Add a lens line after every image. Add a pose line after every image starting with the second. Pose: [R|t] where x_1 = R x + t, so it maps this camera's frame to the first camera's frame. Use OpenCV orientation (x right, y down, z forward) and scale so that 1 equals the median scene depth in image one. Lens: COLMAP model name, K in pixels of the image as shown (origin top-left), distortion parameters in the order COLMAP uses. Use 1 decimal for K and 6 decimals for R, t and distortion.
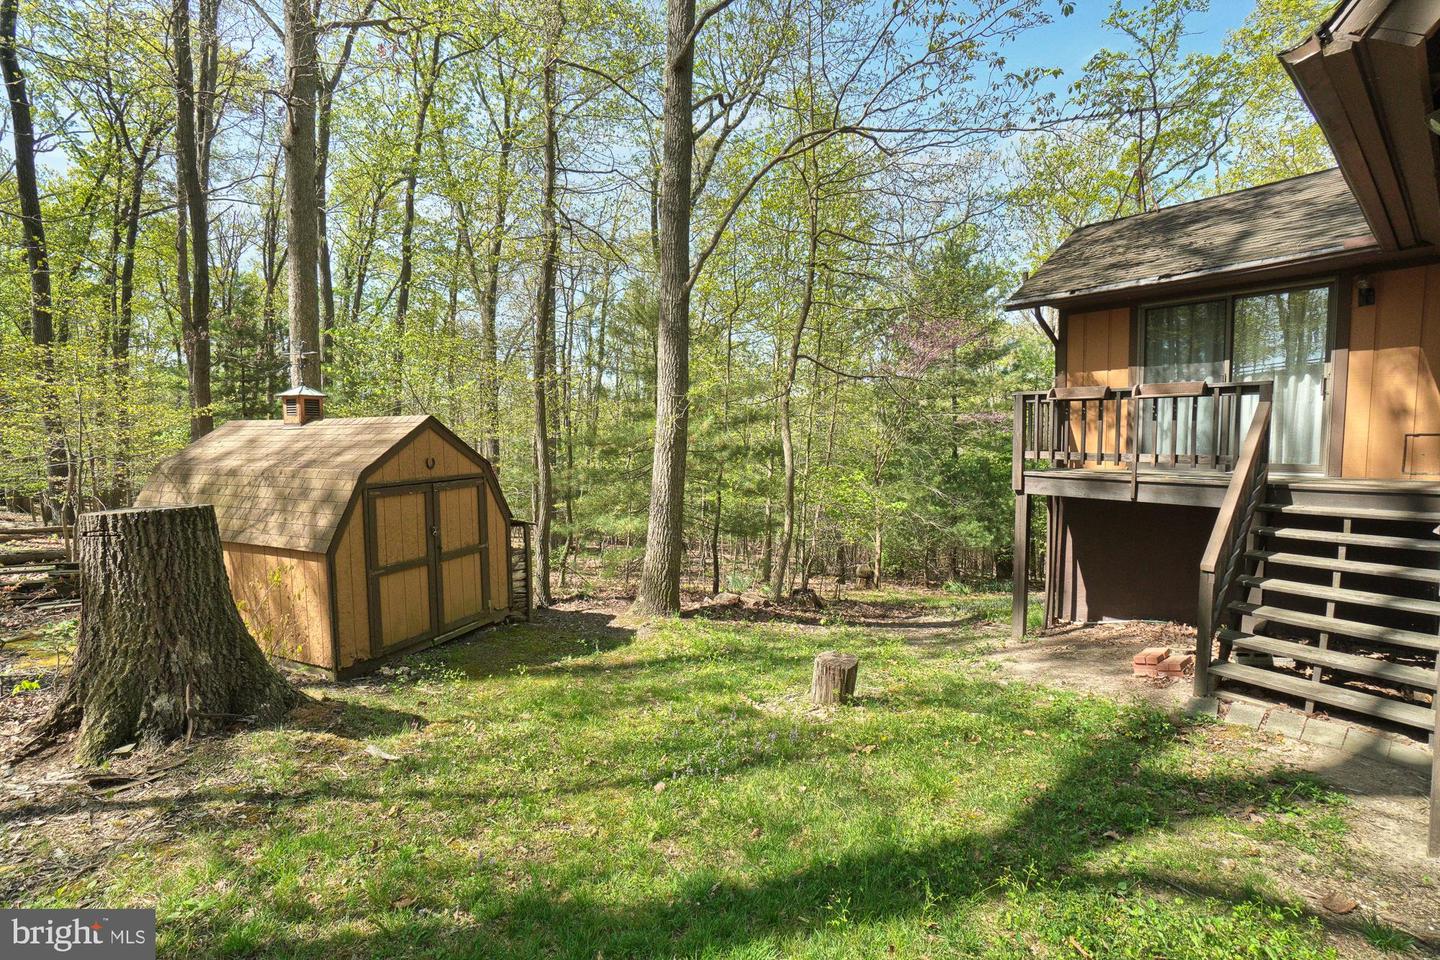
lens RADIAL K [[630.1, 0, 706.0], [0, 630.1, 479.4], [0, 0, 1]] dist [-0.061372, 0.021532]
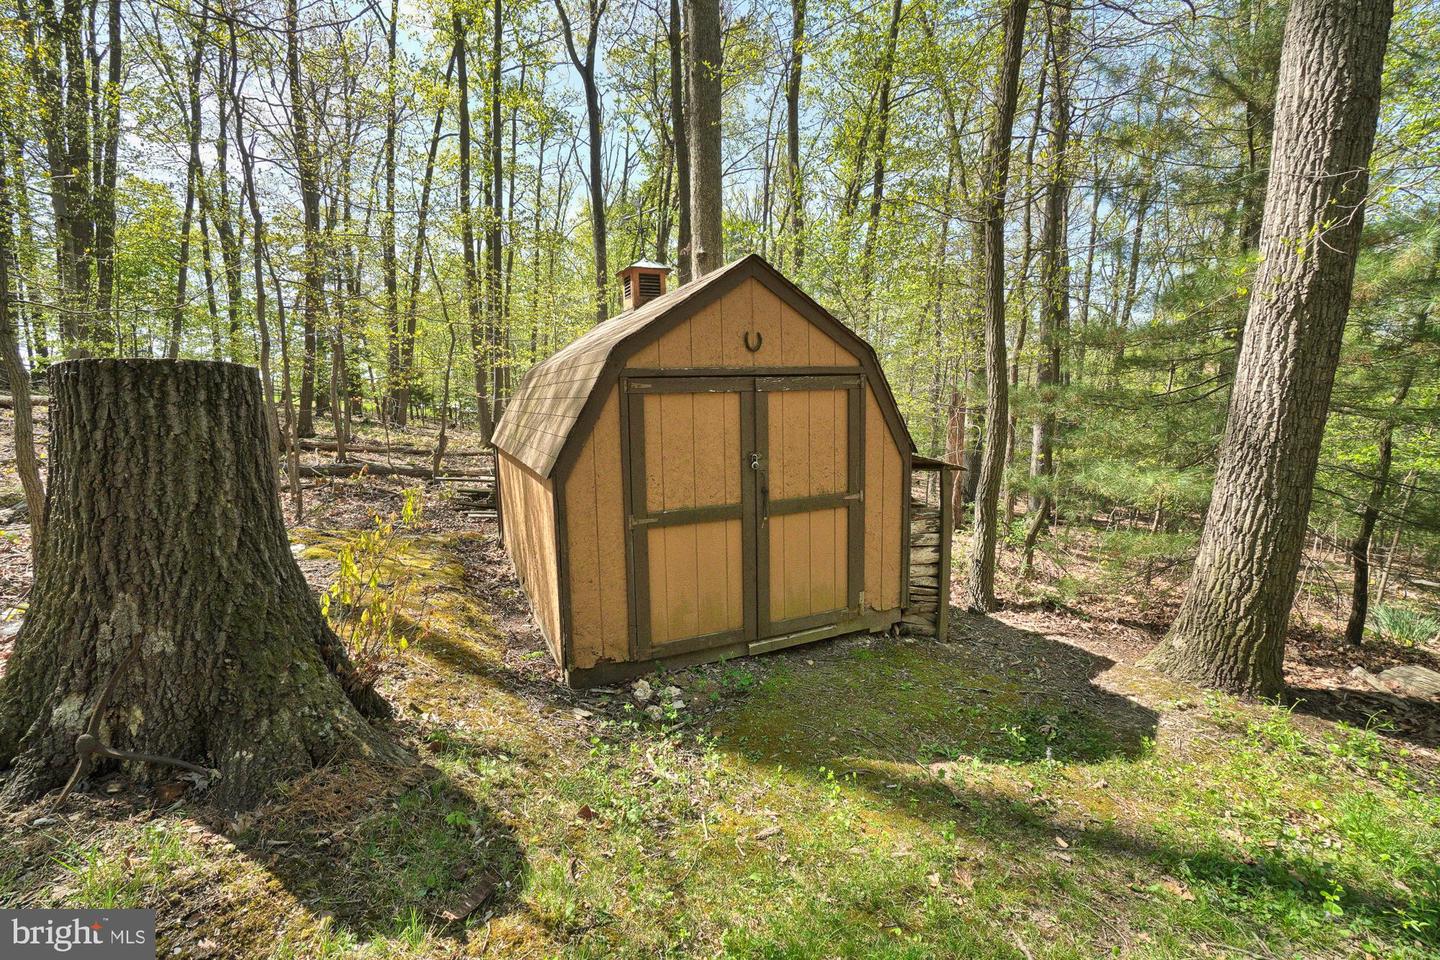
lens RADIAL K [[630.1, 0, 706.0], [0, 630.1, 479.4], [0, 0, 1]] dist [-0.061372, 0.021532]
pose [[0.722726, 0.080576, -0.686421, -0.061689], [-0.032996, 0.996071, 0.082183, 0.046616], [0.690346, -0.036747, 0.722545, 0.482098]]
